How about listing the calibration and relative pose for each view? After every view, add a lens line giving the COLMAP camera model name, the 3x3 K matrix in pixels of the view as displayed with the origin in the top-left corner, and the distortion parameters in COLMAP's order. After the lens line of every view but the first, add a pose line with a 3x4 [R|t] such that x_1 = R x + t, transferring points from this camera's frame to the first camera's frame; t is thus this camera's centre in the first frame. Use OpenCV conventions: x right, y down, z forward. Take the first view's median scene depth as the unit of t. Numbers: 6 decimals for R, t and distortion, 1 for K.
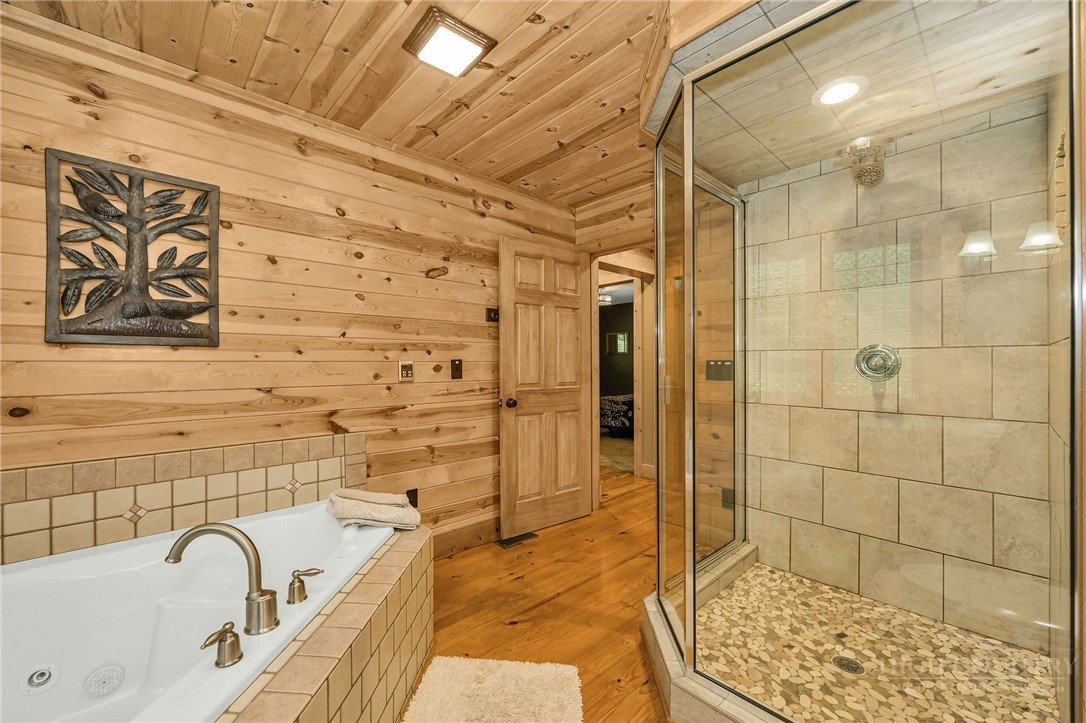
lens RADIAL K [[434.0, 0, 540.4], [0, 434.0, 362.6], [0, 0, 1]] dist [-0.001009, 0.000060]
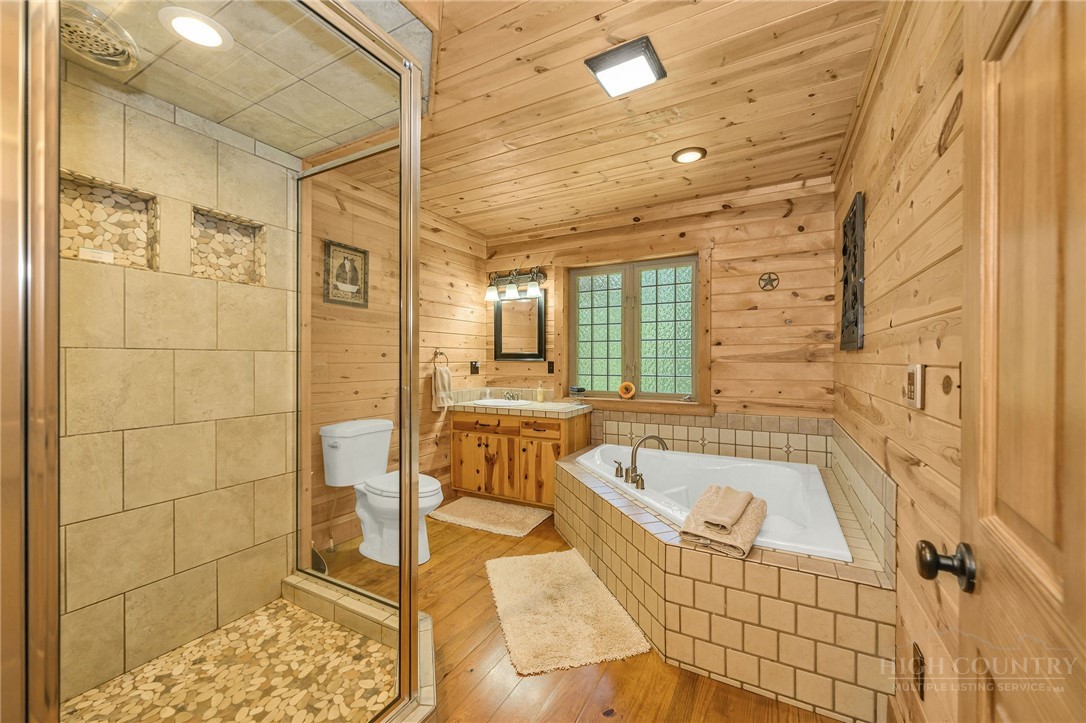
lens RADIAL K [[434.0, 0, 541.7], [0, 434.0, 362.0], [0, 0, 1]] dist [-0.001009, 0.000060]
pose [[-0.949593, 0.003866, -0.313461, 0.369549], [0.002729, 0.999988, 0.004065, -0.020080], [0.313473, 0.003005, -0.949592, 2.181436]]
